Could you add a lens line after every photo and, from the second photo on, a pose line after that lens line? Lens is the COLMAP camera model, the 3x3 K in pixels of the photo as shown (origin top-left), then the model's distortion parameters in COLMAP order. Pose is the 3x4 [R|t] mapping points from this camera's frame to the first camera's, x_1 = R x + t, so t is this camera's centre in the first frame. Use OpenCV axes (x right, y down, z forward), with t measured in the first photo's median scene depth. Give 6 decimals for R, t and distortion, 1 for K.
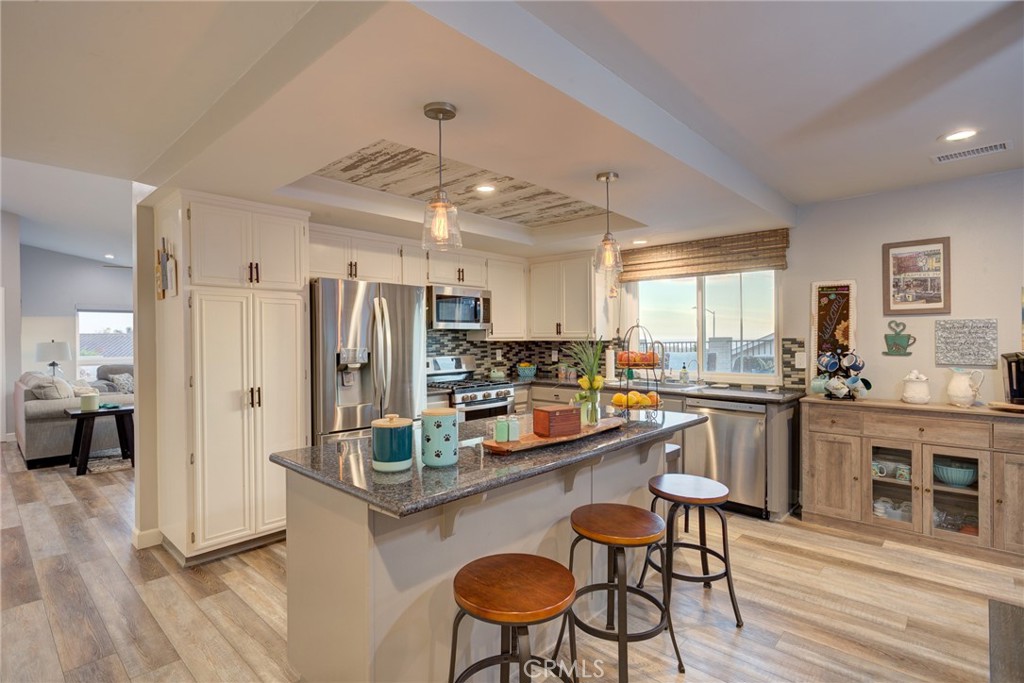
lens RADIAL K [[500.9, 0, 512.0], [0, 500.9, 341.5], [0, 0, 1]] dist [-0.006295, 0.000787]
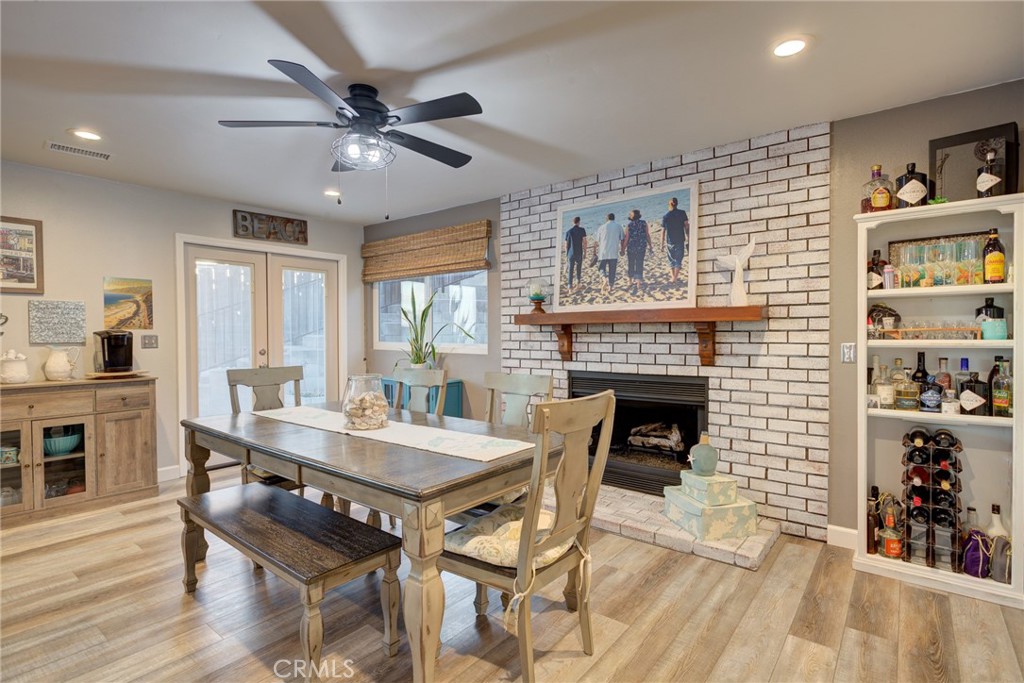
lens RADIAL K [[500.9, 0, 512.0], [0, 500.9, 341.5], [0, 0, 1]] dist [-0.006295, 0.000787]
pose [[-0.067984, -0.010954, 0.997626, -0.206822], [0.011798, 0.999861, 0.011782, 0.036980], [-0.997617, 0.012571, -0.067845, 0.080153]]
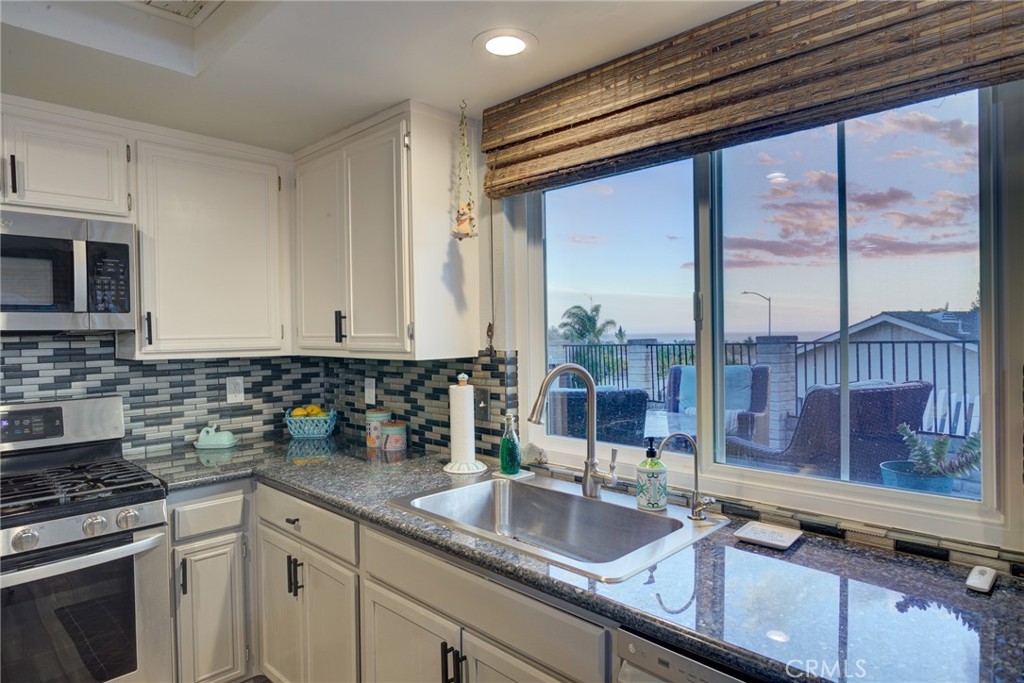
lens RADIAL K [[574.6, 0, 512.0], [0, 574.6, 341.5], [0, 0, 1]] dist [-0.029076, 0.000720]
pose [[0.999979, -0.005410, -0.003453, 0.309072], [0.005418, 0.999983, 0.002229, -0.019909], [0.003441, -0.002248, 0.999992, 0.776356]]
